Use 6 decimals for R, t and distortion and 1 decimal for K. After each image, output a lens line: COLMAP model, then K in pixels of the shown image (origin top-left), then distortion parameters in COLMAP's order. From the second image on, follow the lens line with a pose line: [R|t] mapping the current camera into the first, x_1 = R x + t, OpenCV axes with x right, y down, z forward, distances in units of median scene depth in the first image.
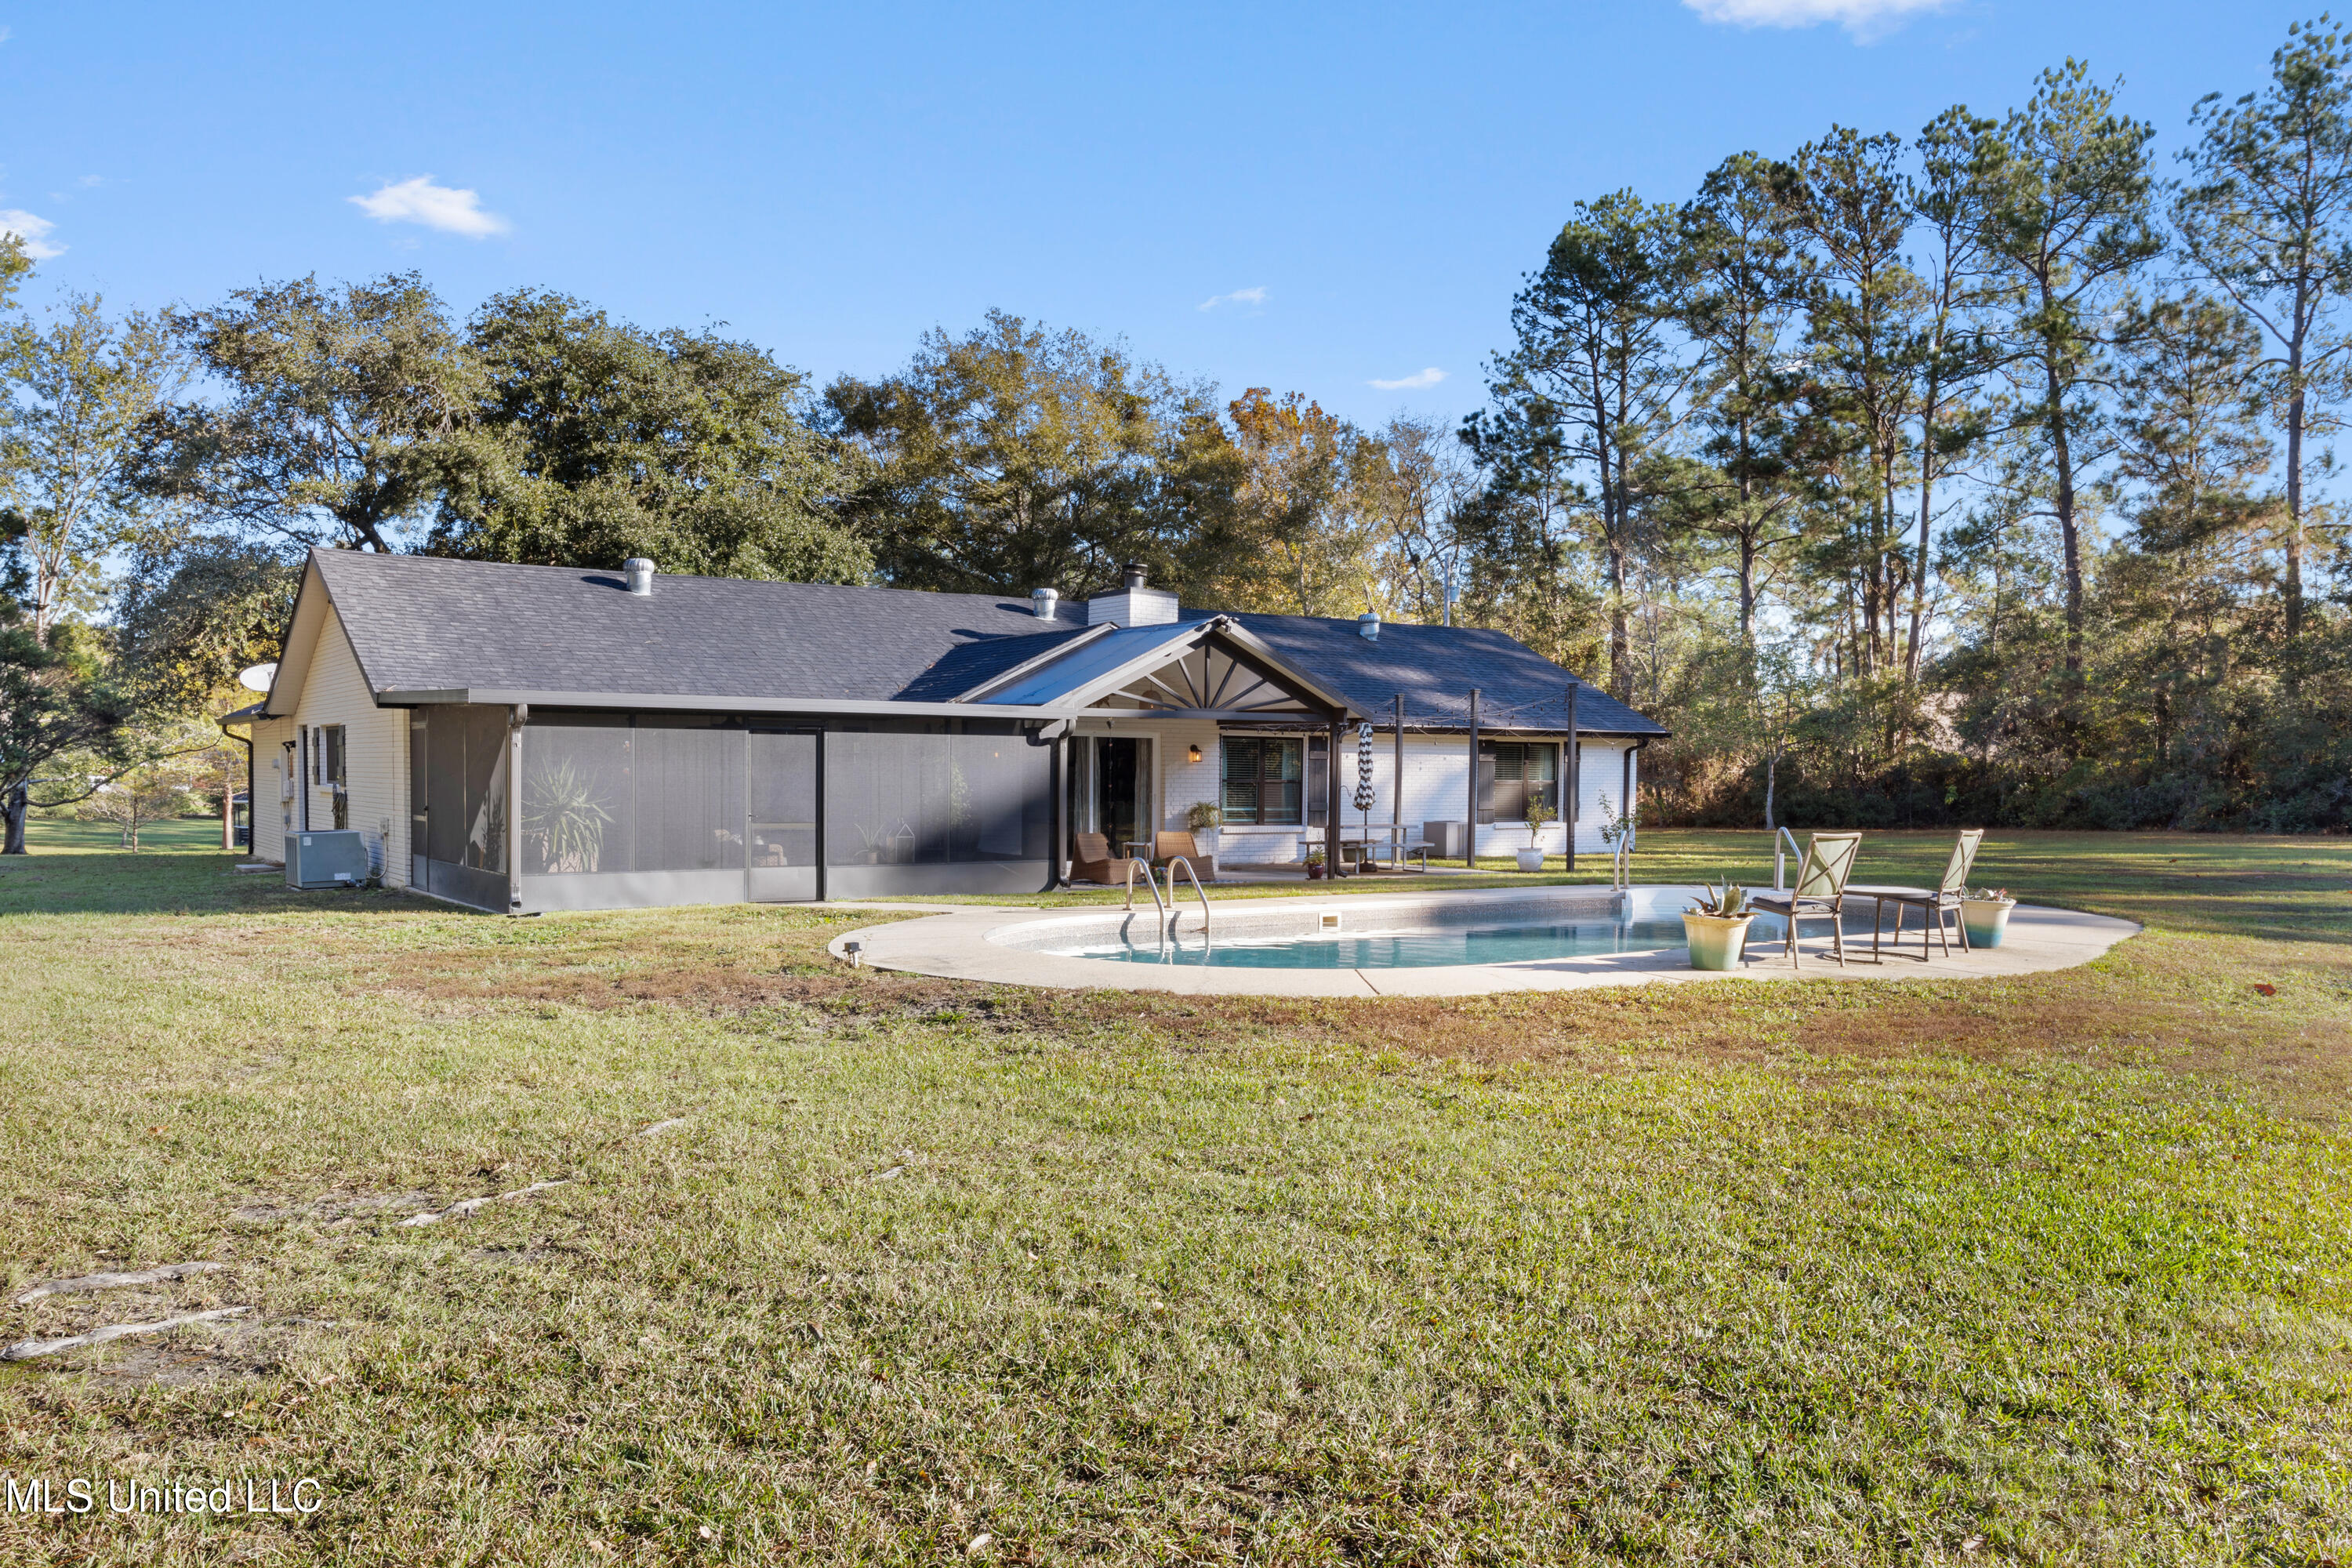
lens RADIAL K [[1839.2, 0, 1195.8], [0, 1839.2, 818.6], [0, 0, 1]] dist [0.056547, 0.015916]
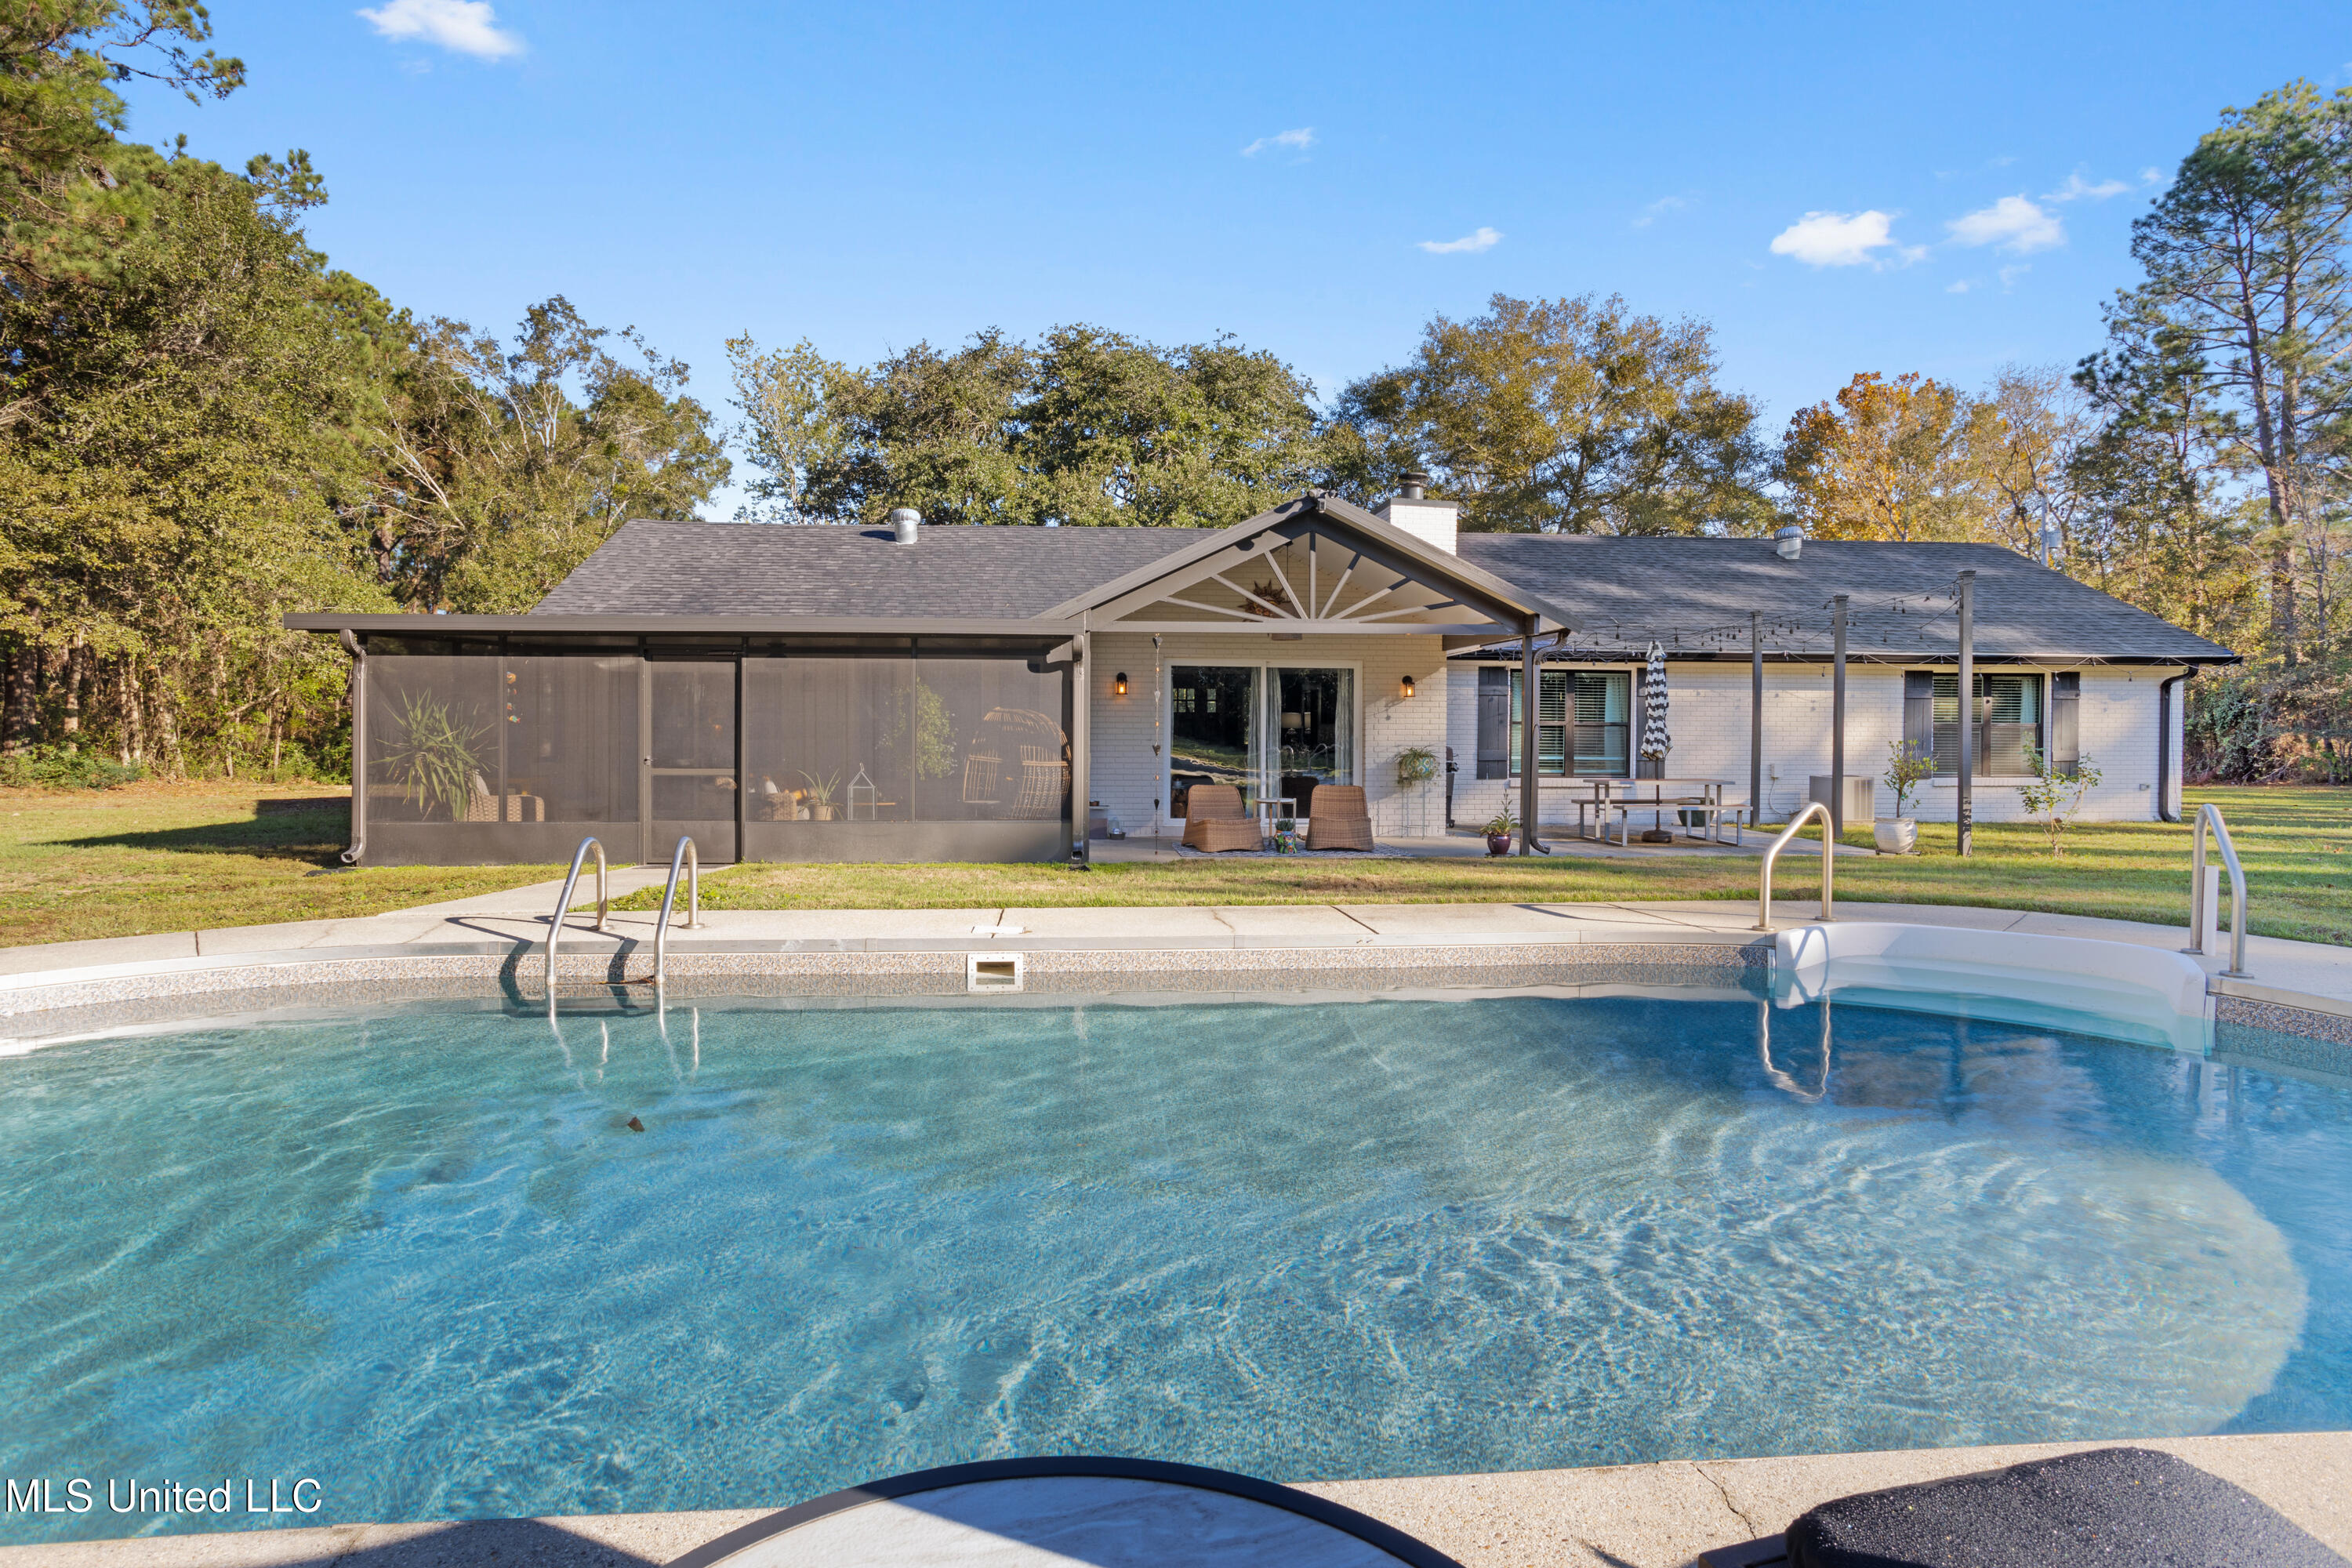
lens RADIAL K [[1296.6, 0, 1191.4], [0, 1296.6, 746.7], [0, 0, 1]] dist [0.002144, 0.006345]
pose [[0.872558, 0.002541, -0.488504, 0.095451], [-0.009695, 0.999880, -0.012116, -0.000963], [0.488414, 0.015308, 0.872478, 0.230463]]
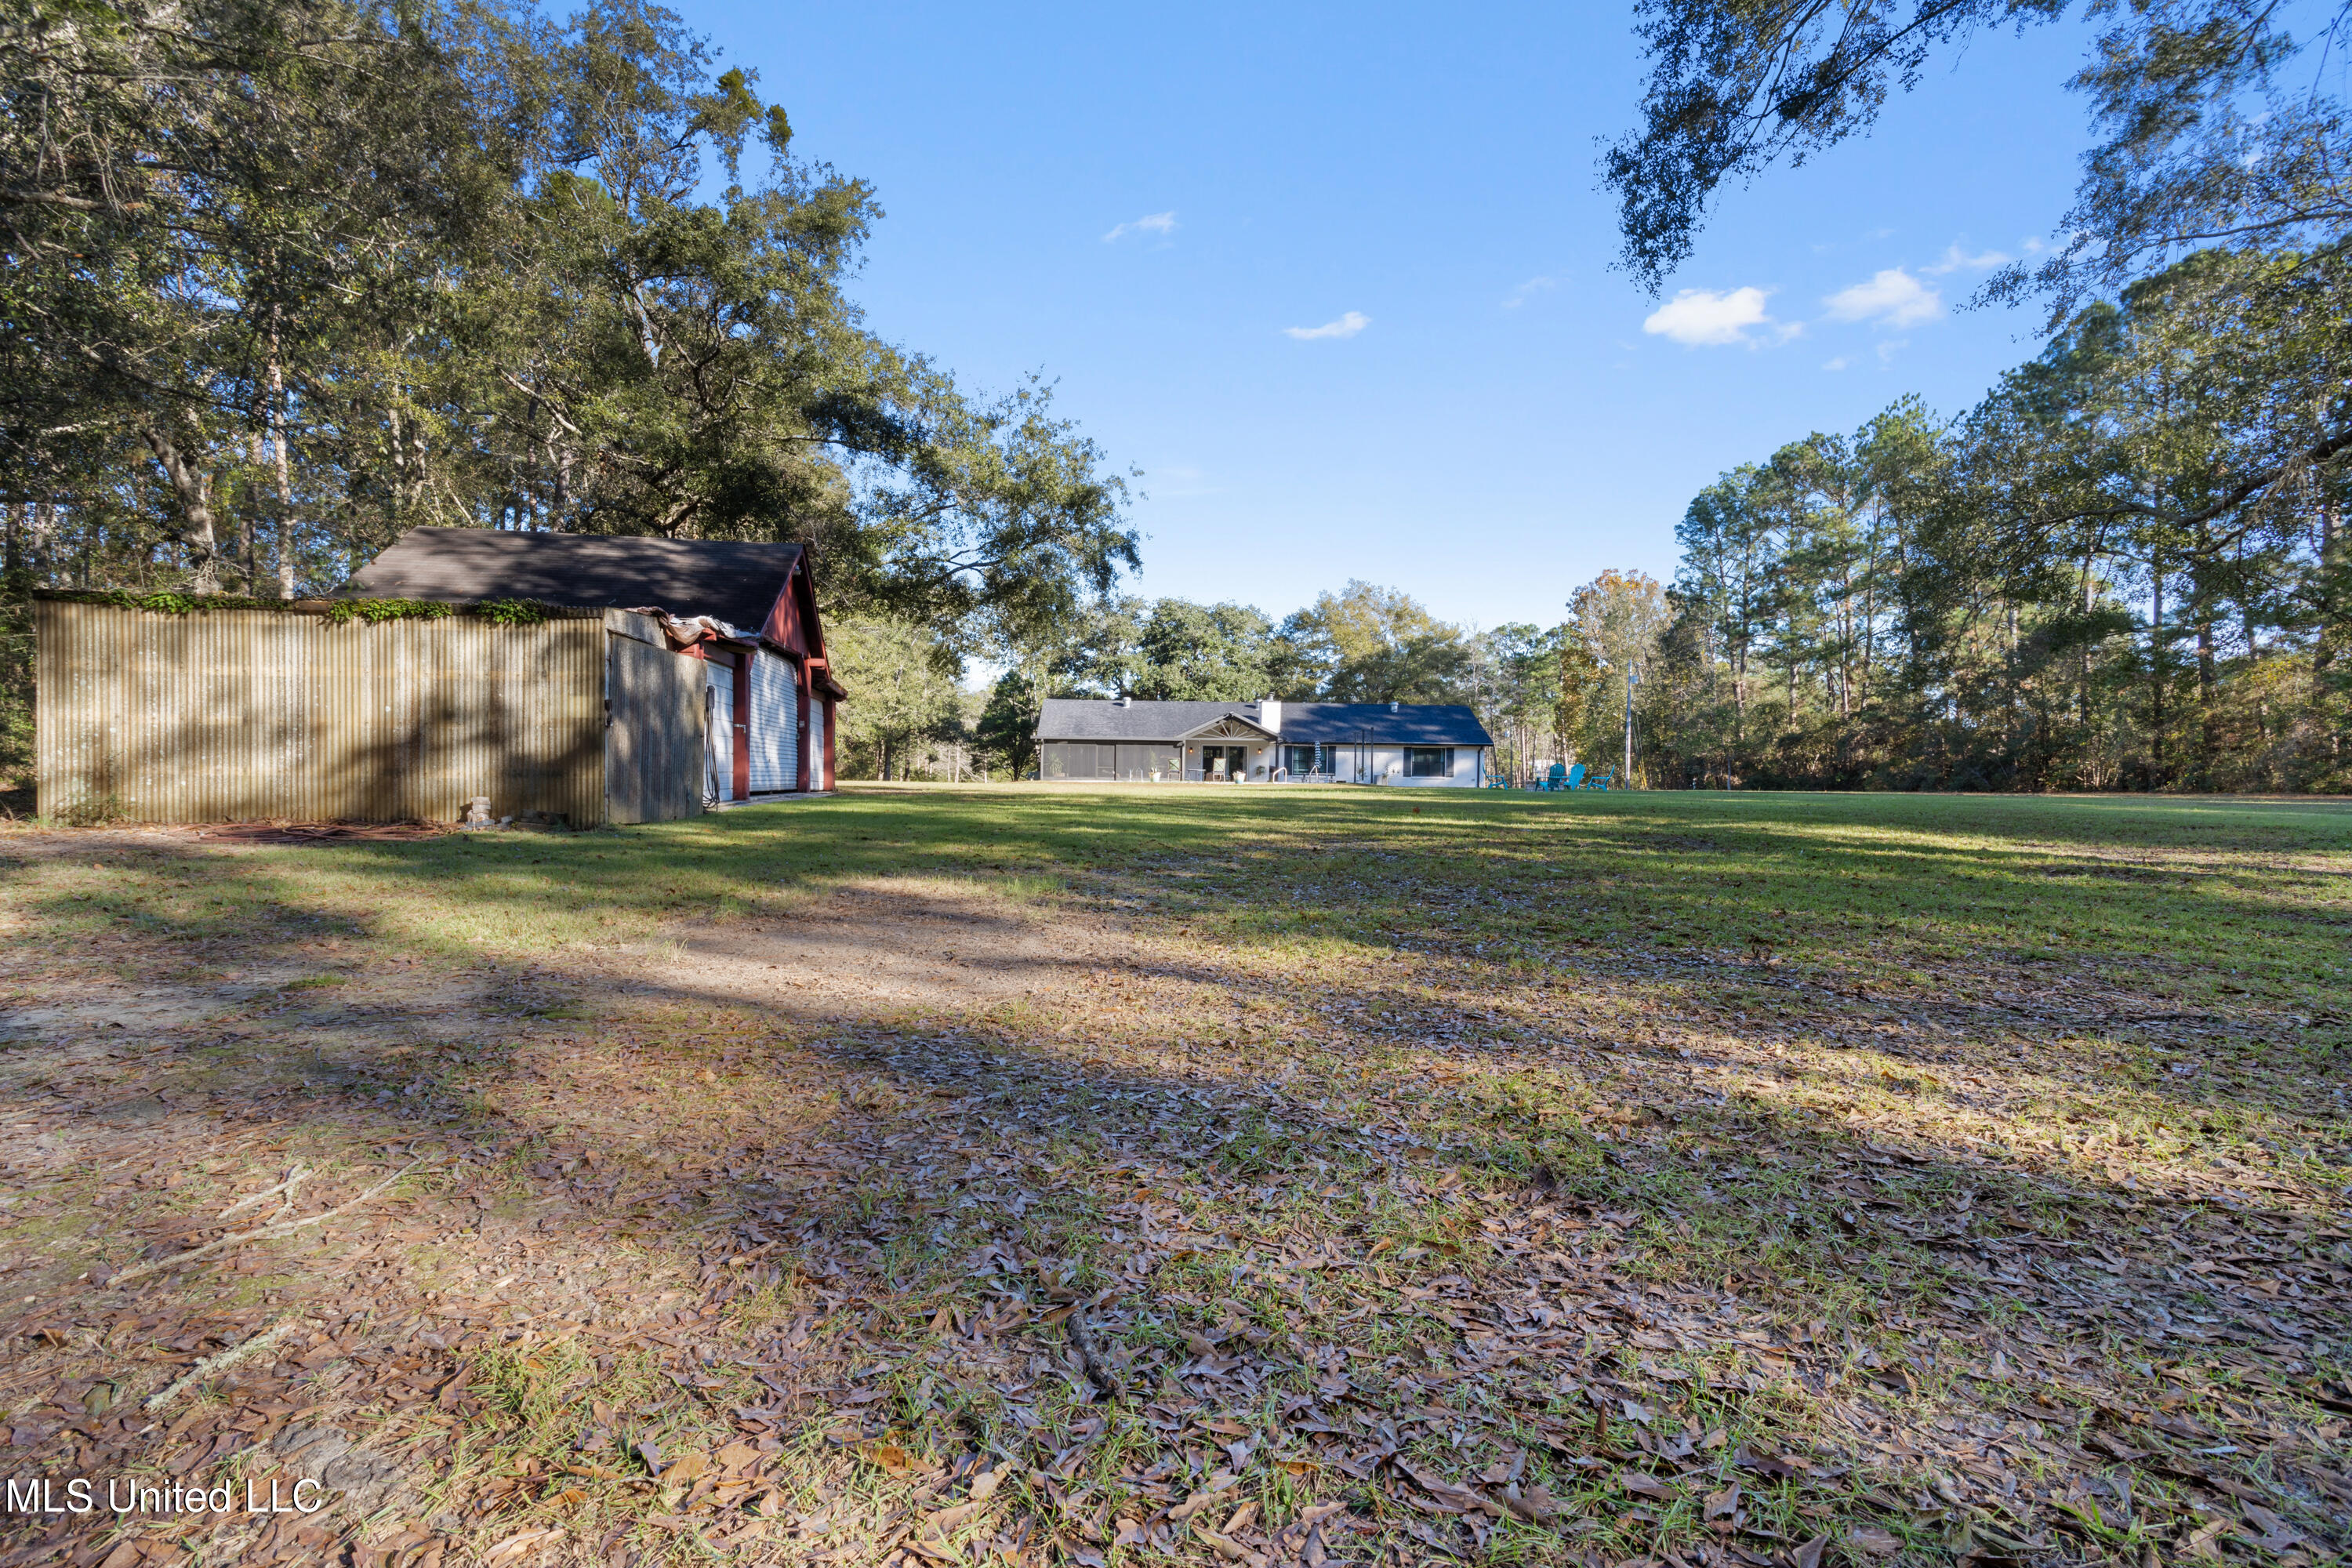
lens RADIAL K [[1158.7, 0, 1180.8], [0, 1158.7, 787.9], [0, 0, 1]] dist [-0.010227, 0.010426]
pose [[0.844522, 0.004985, -0.535498, 0.479847], [-0.017109, 0.999697, -0.017677, 0.032963], [0.535248, 0.024091, 0.844351, -0.385743]]
